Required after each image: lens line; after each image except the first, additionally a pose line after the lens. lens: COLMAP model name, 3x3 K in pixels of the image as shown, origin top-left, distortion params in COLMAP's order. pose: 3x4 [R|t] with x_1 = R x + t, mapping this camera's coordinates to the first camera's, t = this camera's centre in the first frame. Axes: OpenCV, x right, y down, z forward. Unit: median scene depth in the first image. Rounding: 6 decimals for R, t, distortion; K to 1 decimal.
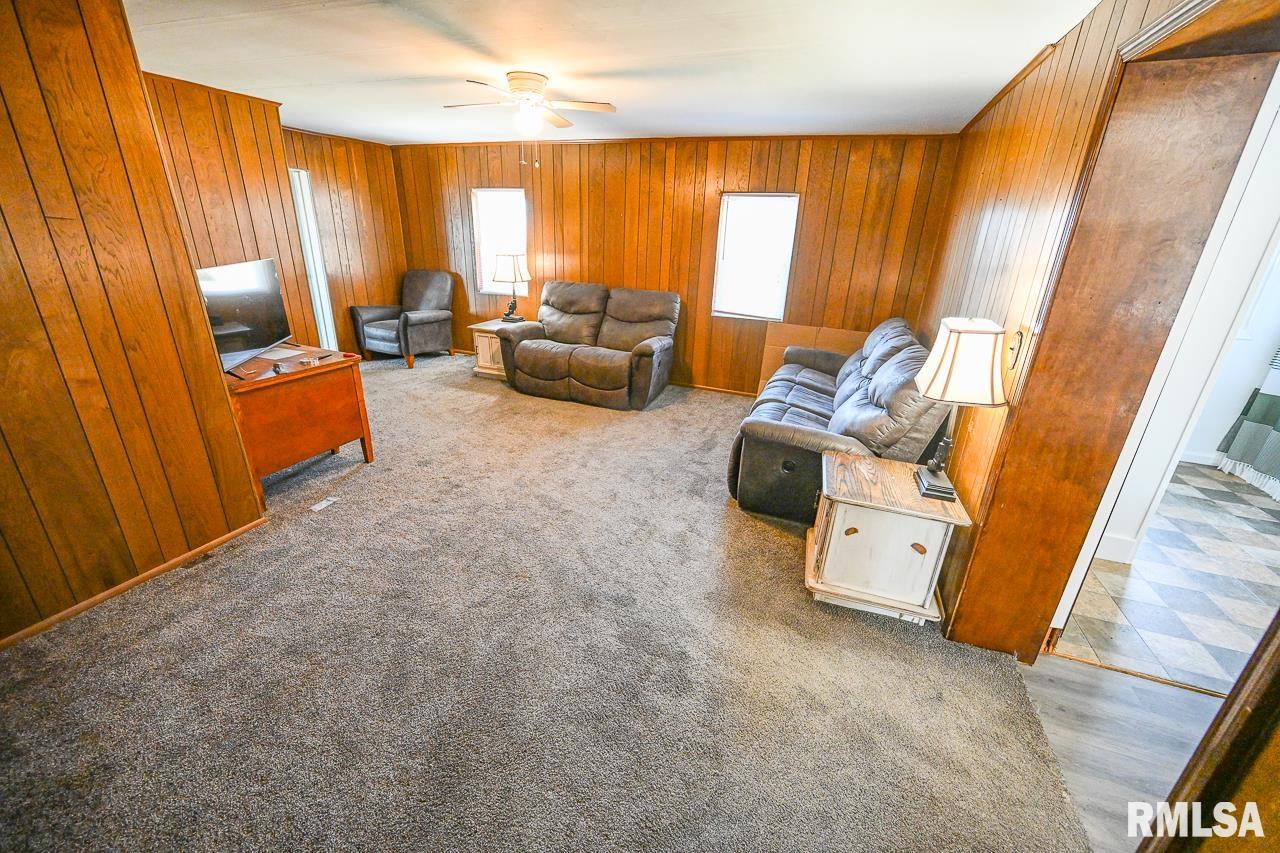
lens RADIAL K [[510.5, 0, 640.0], [0, 510.5, 426.5], [0, 0, 1]] dist [0.000245, 0.000281]
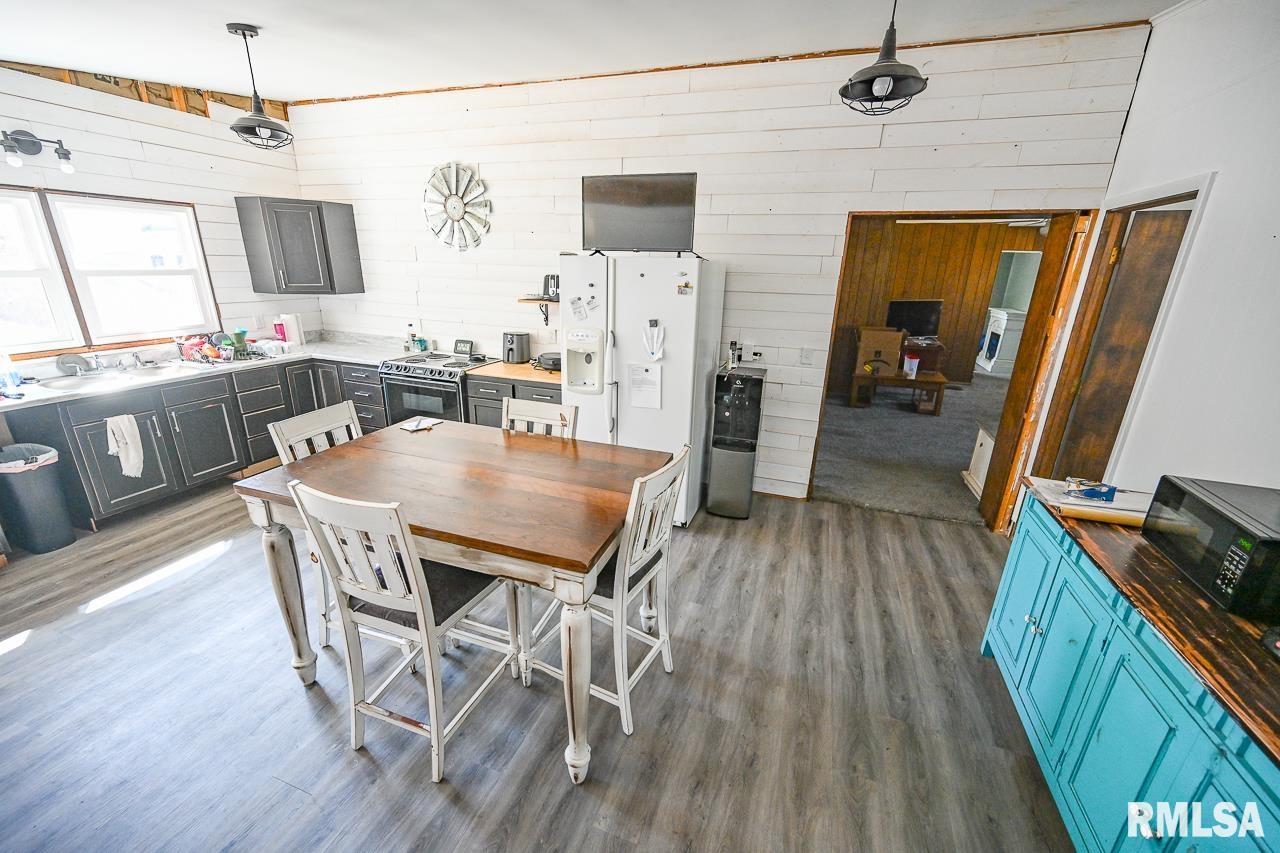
lens RADIAL K [[508.0, 0, 640.0], [0, 508.0, 426.5], [0, 0, 1]] dist [0.000289, 0.000176]
pose [[0.034348, 0.273718, -0.961197, 1.054634], [-0.374557, 0.895191, 0.241537, 0.081169], [0.926567, 0.351726, 0.133271, -0.204182]]
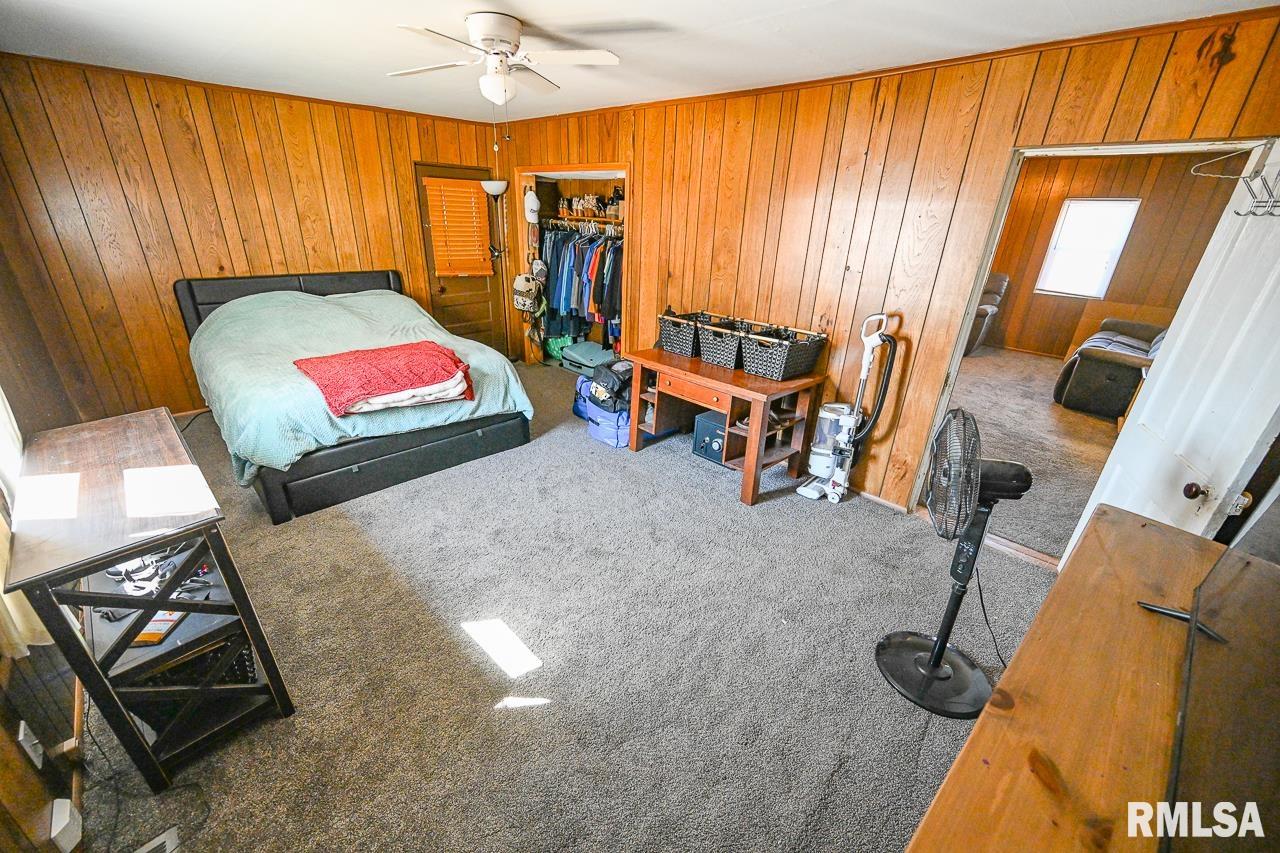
lens RADIAL K [[508.0, 0, 640.0], [0, 508.0, 426.5], [0, 0, 1]] dist [0.000289, 0.000176]
pose [[0.915508, 0.153523, -0.371856, -0.280203], [-0.144393, 0.988129, 0.052461, 0.224578], [0.375495, 0.005665, 0.926807, -0.647355]]
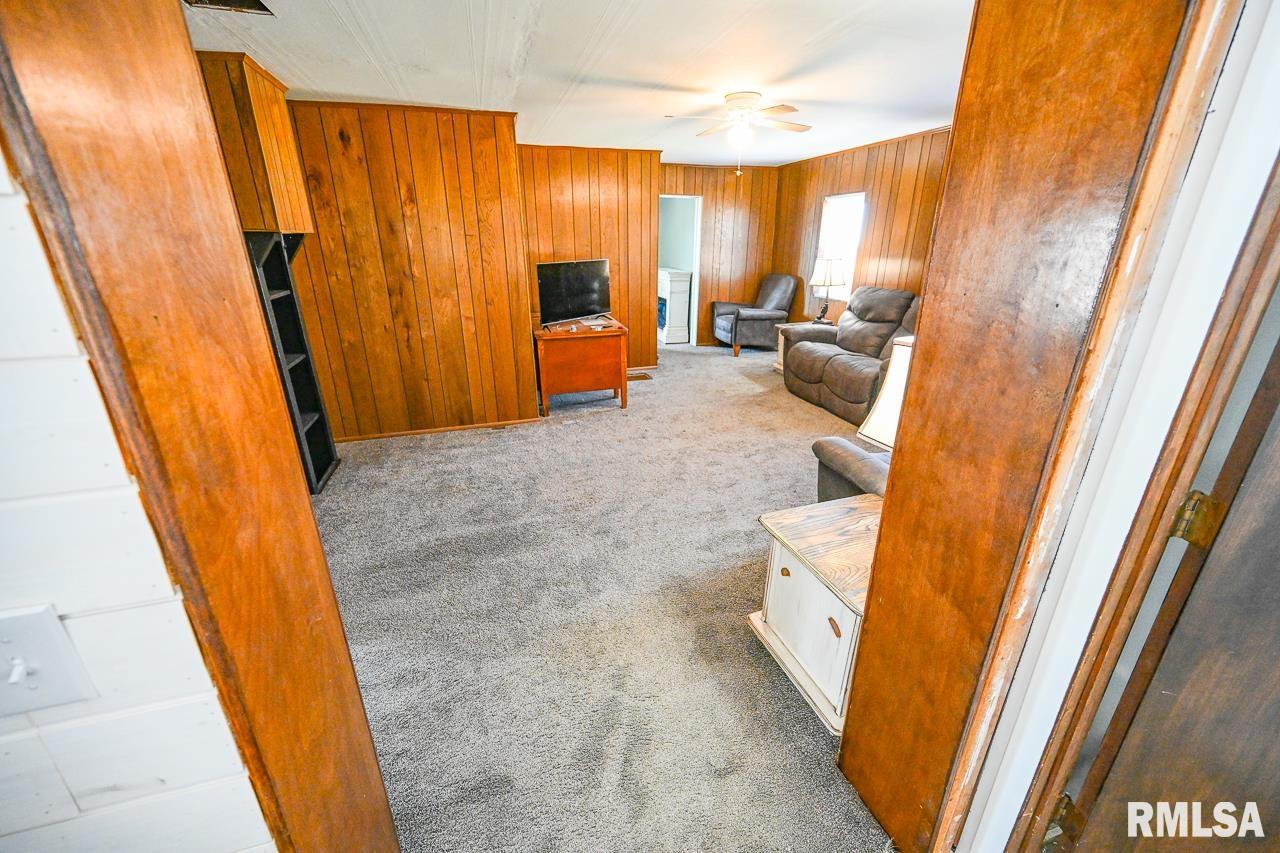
lens RADIAL K [[508.0, 0, 640.0], [0, 508.0, 426.5], [0, 0, 1]] dist [0.000289, 0.000176]
pose [[0.614937, 0.241696, -0.750623, 0.411316], [-0.258078, 0.961135, 0.098053, -0.021566], [0.745150, 0.133423, 0.653414, 0.122560]]
